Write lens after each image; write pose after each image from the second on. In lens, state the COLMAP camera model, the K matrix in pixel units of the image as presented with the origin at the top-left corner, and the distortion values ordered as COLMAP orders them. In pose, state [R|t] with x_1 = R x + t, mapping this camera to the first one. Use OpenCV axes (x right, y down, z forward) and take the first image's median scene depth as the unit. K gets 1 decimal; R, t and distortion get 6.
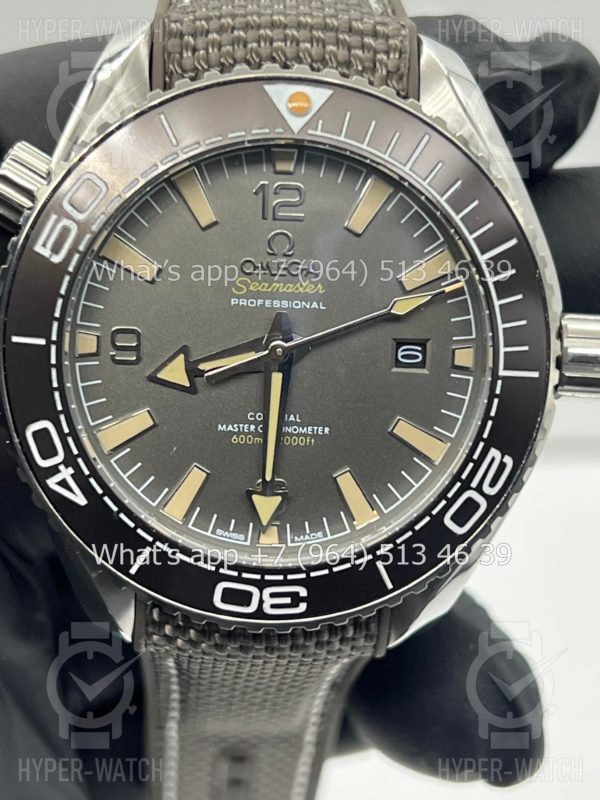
lens RADIAL K [[1906.4, 0, 300.0], [0, 1906.4, 400.0], [0, 0, 1]] dist [0.167679, 0.323721]
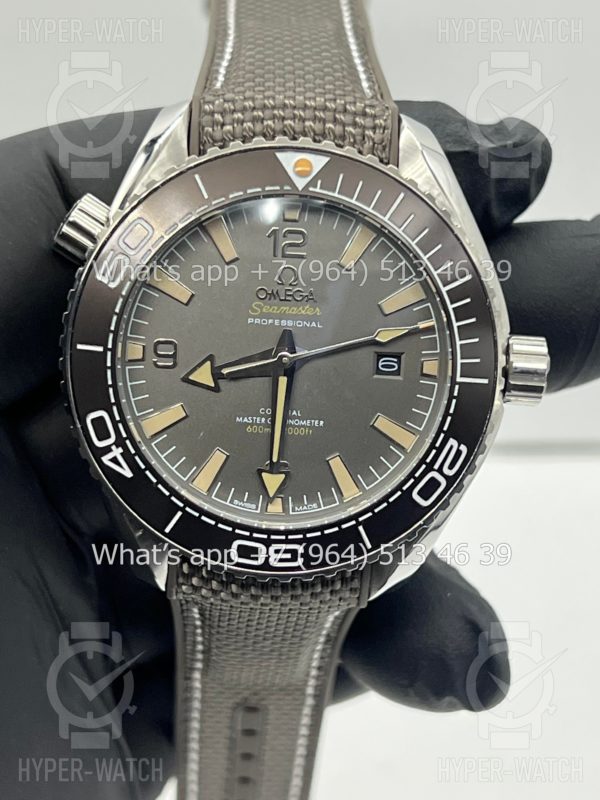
lens RADIAL K [[1870.0, 0, 296.9], [0, 1870.0, 399.3], [0, 0, 1]] dist [0.084960, 0.165913]
pose [[0.999693, 0.015938, -0.018982, 0.021293], [-0.016446, 0.999502, -0.026914, 0.034336], [0.018544, 0.027217, 0.999458, -0.249394]]
